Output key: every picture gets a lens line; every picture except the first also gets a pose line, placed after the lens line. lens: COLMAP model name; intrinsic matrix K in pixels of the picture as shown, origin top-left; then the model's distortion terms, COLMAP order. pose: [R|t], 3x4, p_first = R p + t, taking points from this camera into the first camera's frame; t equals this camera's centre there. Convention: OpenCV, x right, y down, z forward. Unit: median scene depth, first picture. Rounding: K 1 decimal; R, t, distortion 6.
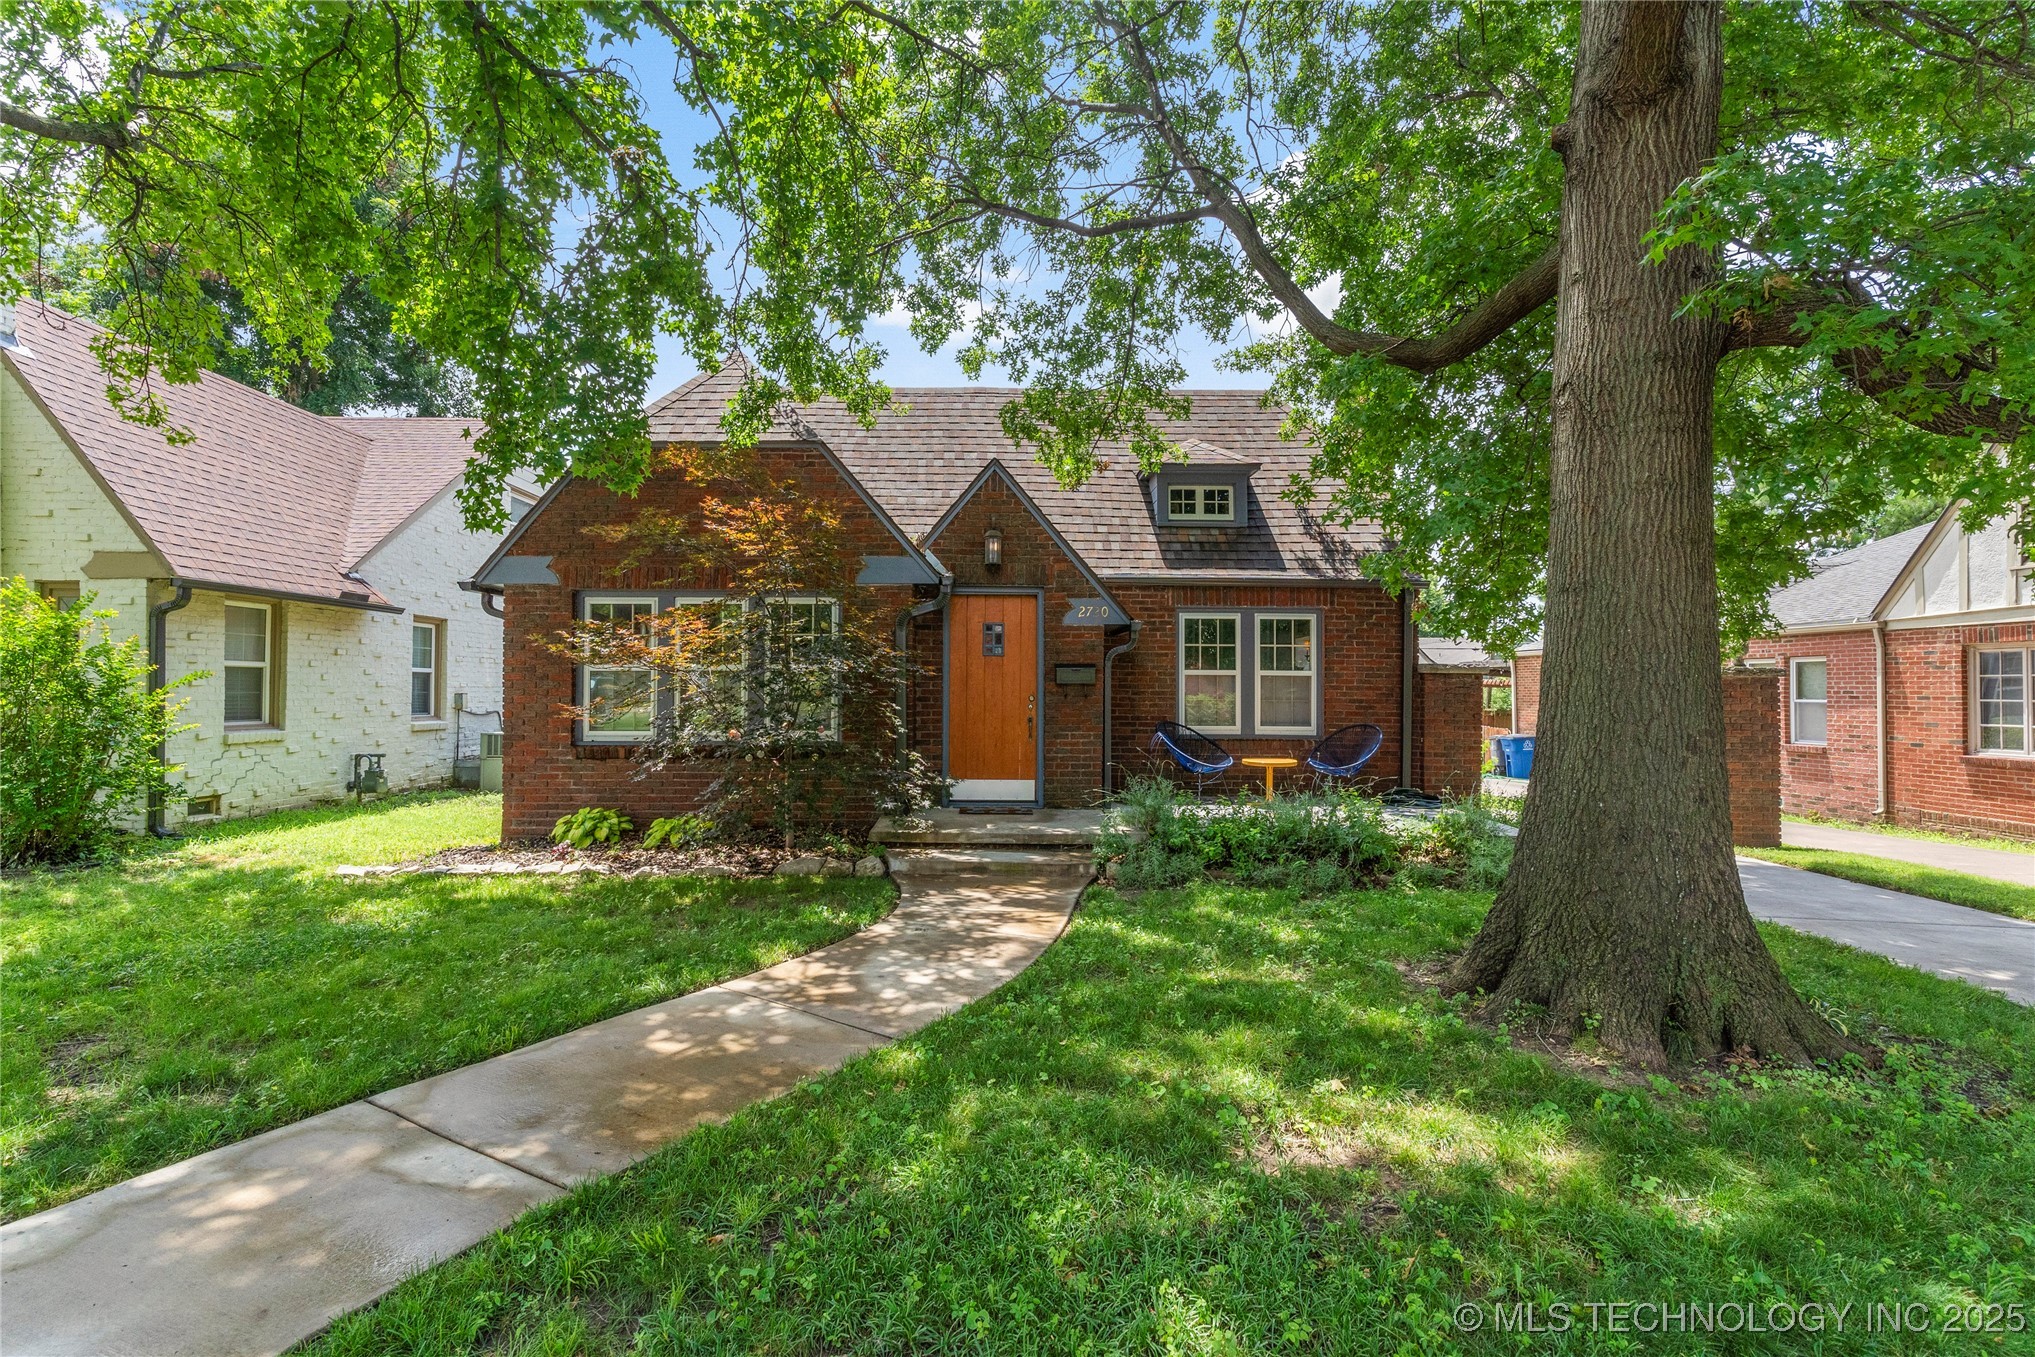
lens RADIAL K [[1000.1, 0, 1007.4], [0, 1000.1, 687.1], [0, 0, 1]] dist [0.004252, 0.000739]
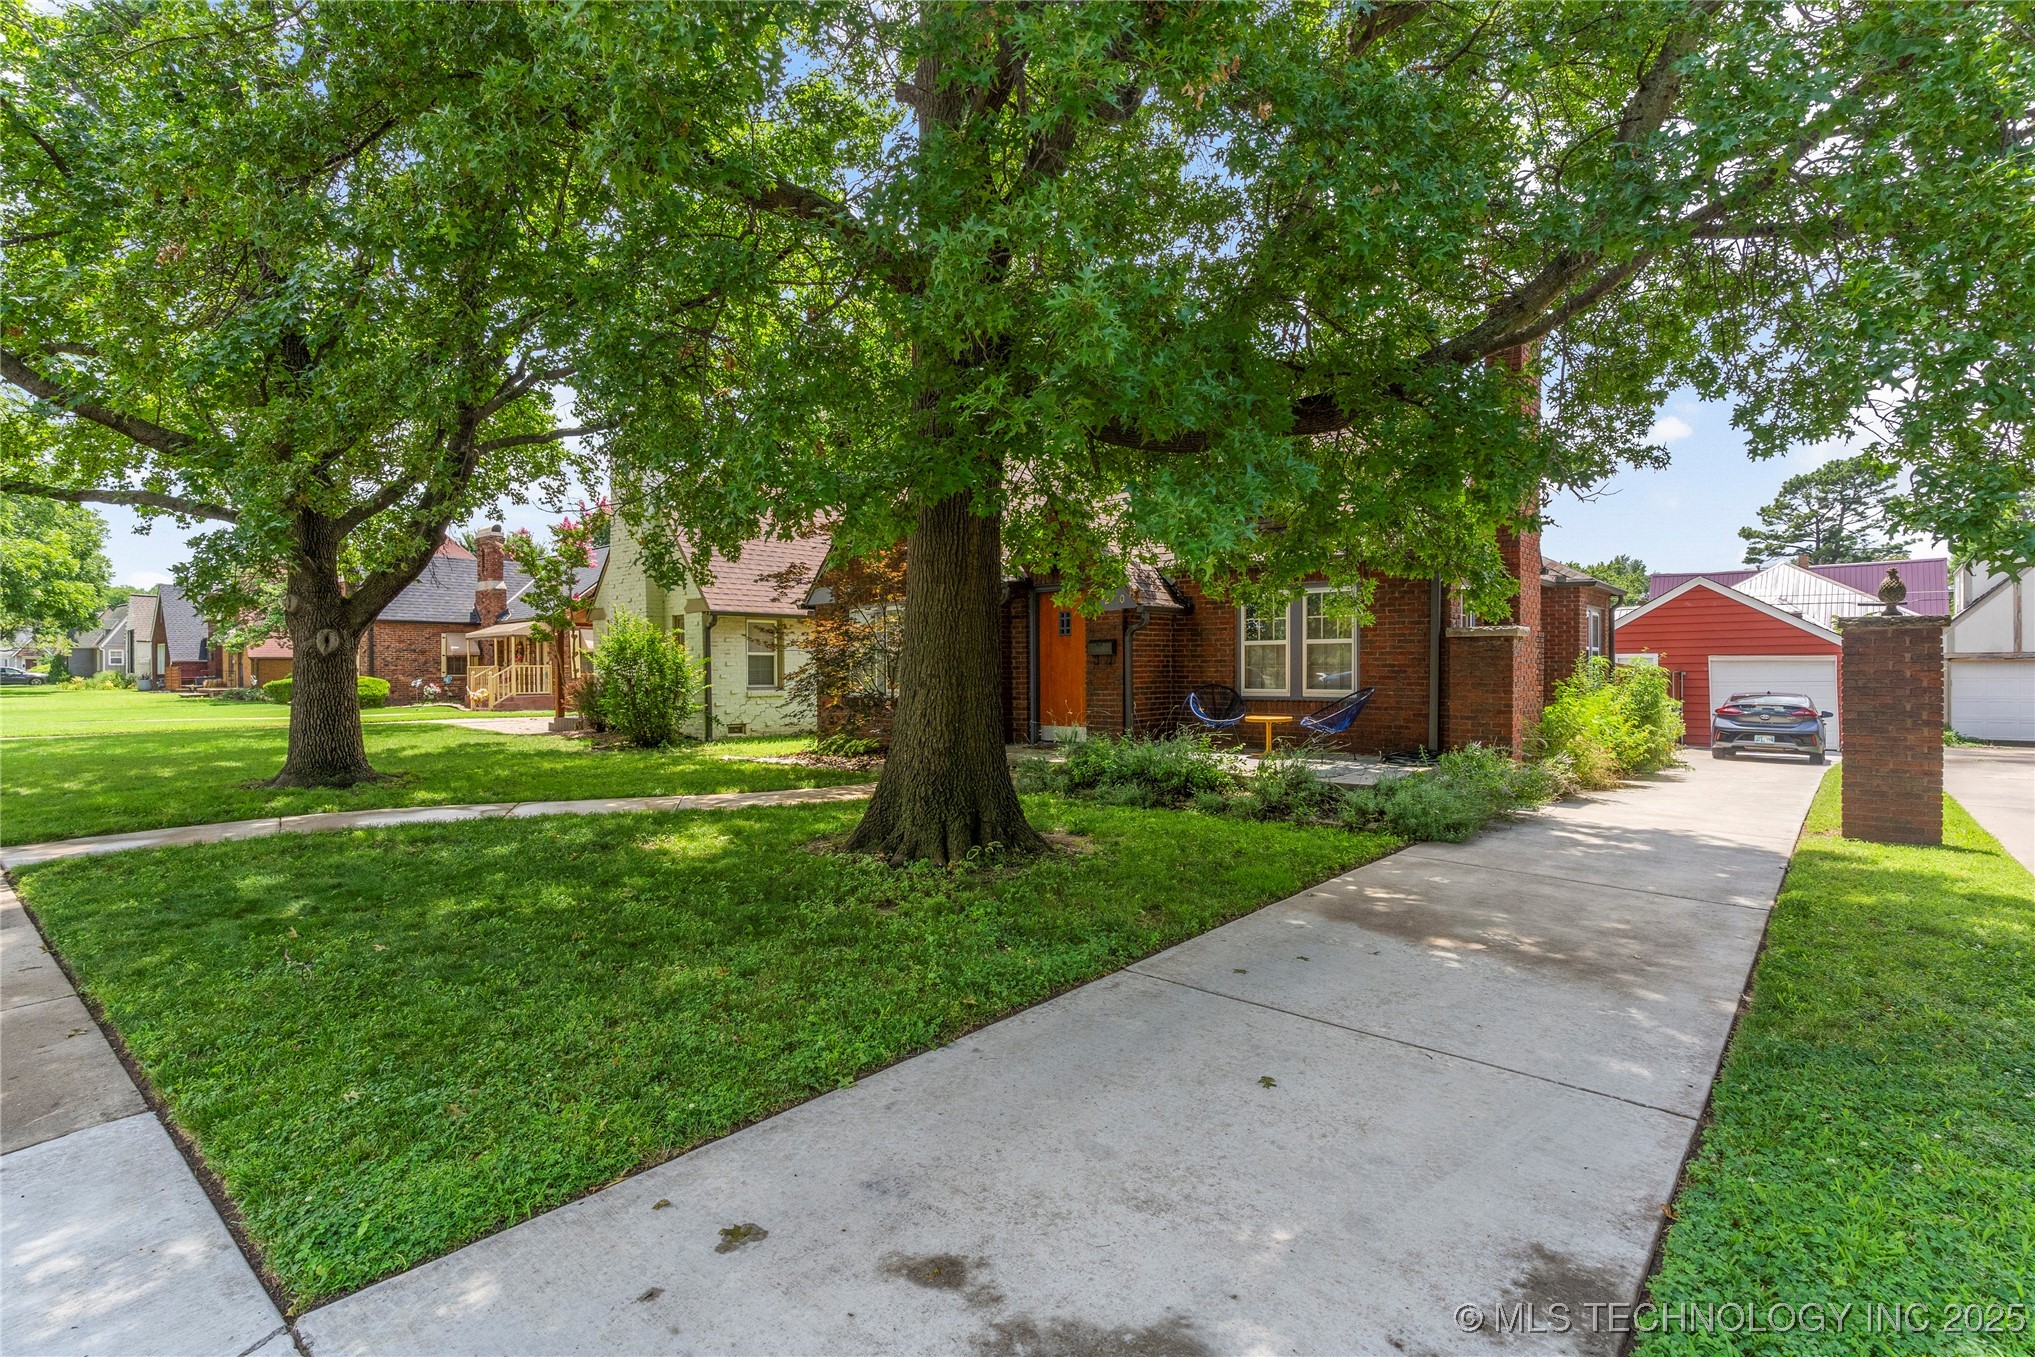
lens RADIAL K [[1000.1, 0, 1007.4], [0, 1000.1, 687.1], [0, 0, 1]] dist [0.004252, 0.000739]
pose [[0.737936, -0.001078, -0.674870, 0.761055], [0.007795, 0.999946, 0.006926, 0.026367], [0.674826, -0.010371, 0.737904, -0.048277]]
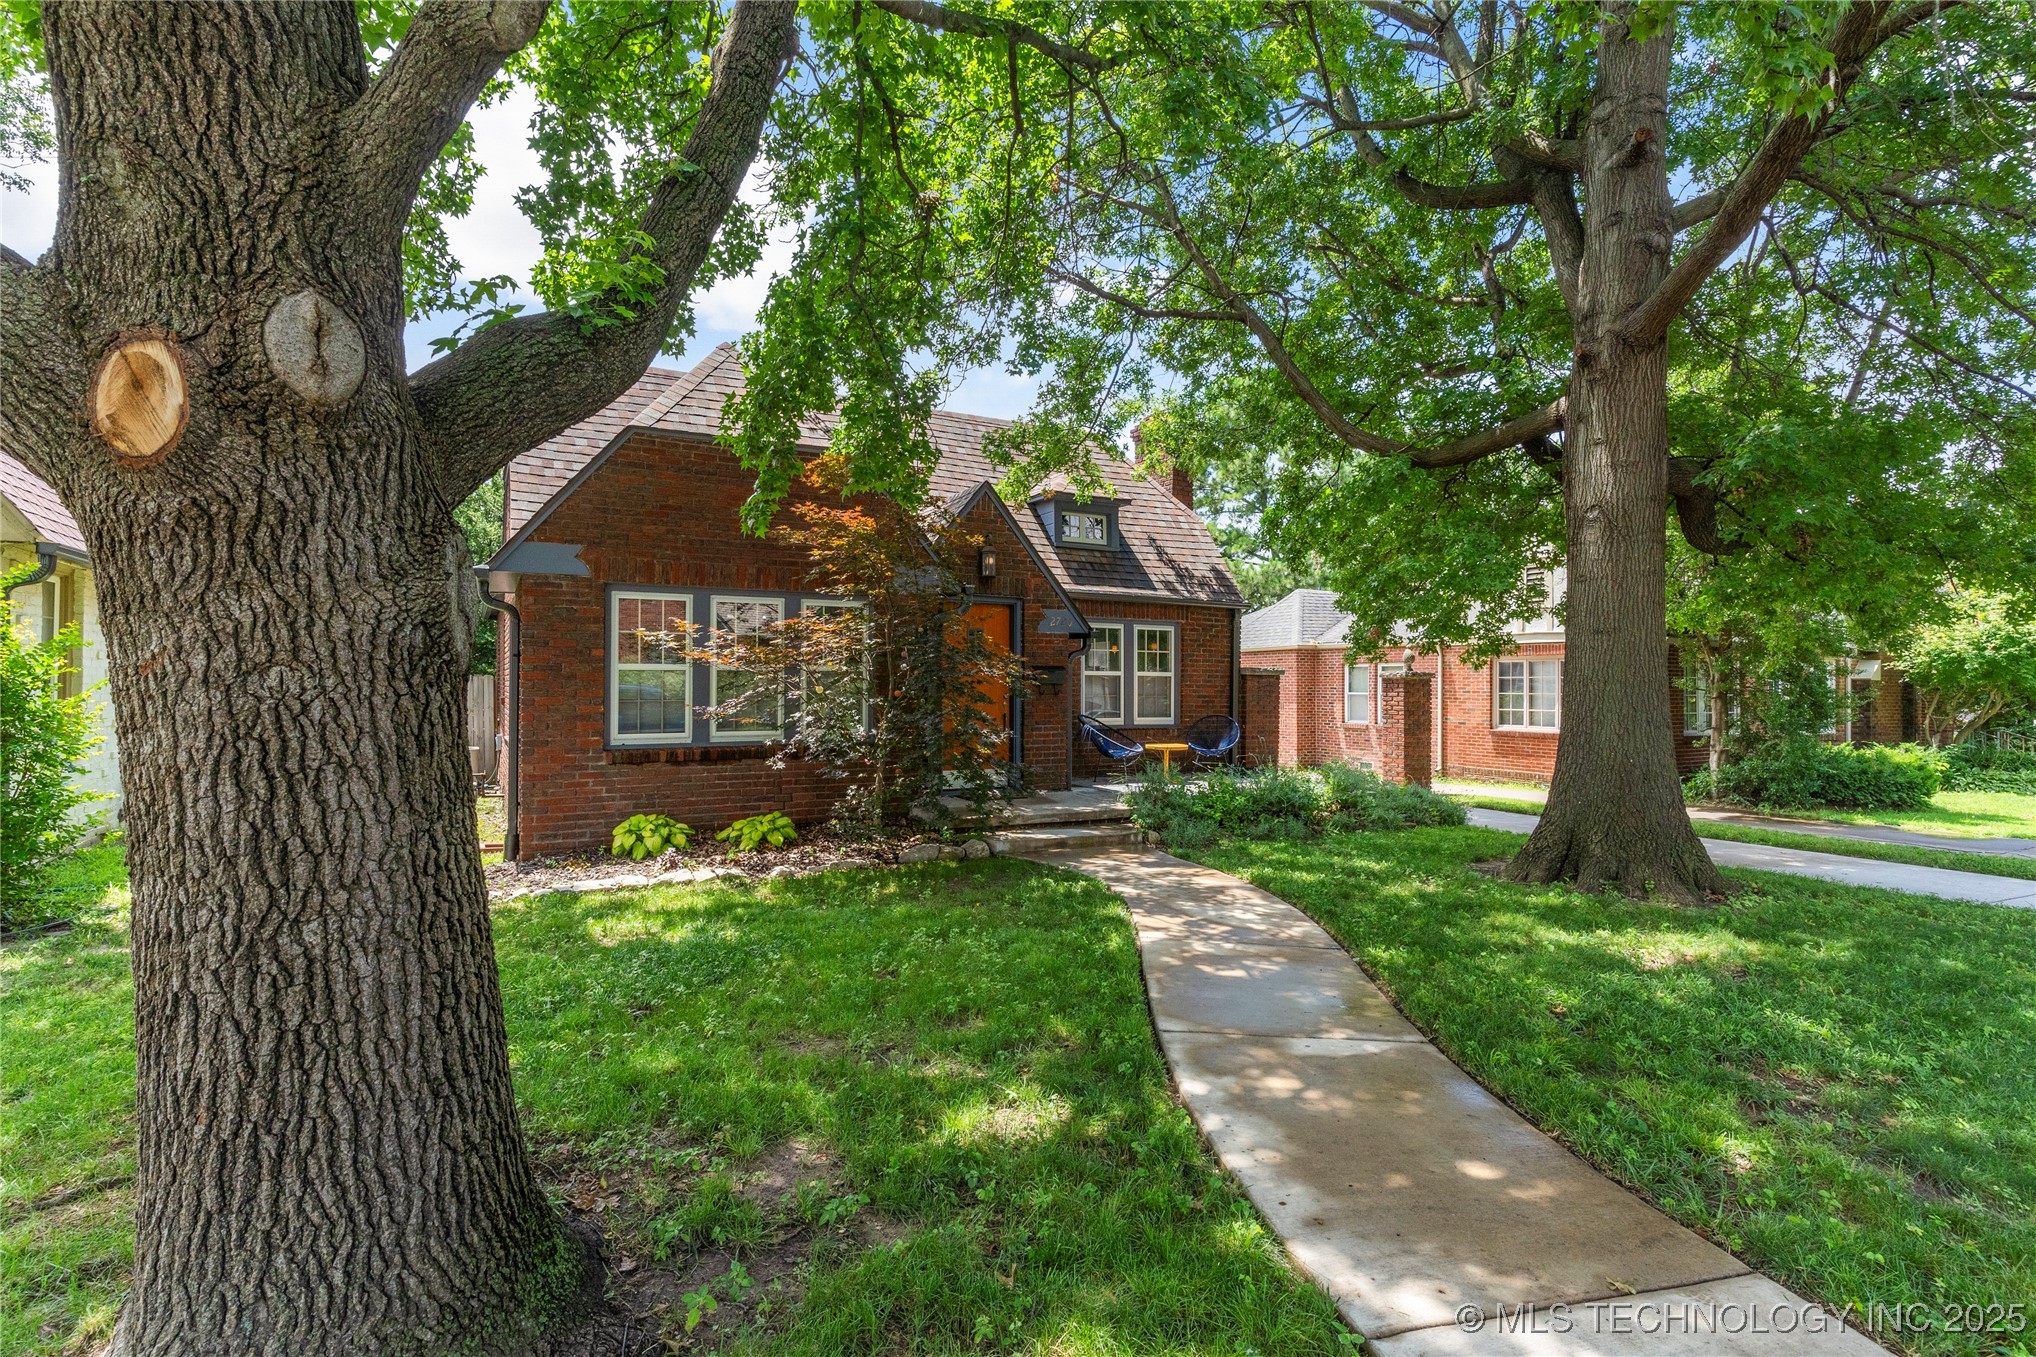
lens RADIAL K [[1000.6, 0, 1007.9], [0, 1000.6, 687.1], [0, 0, 1]] dist [0.004252, 0.000739]
pose [[0.883529, -0.001751, 0.468374, -0.454472], [-0.001402, 0.999979, 0.006383, -0.005564], [-0.468375, -0.006296, 0.883507, 0.002281]]
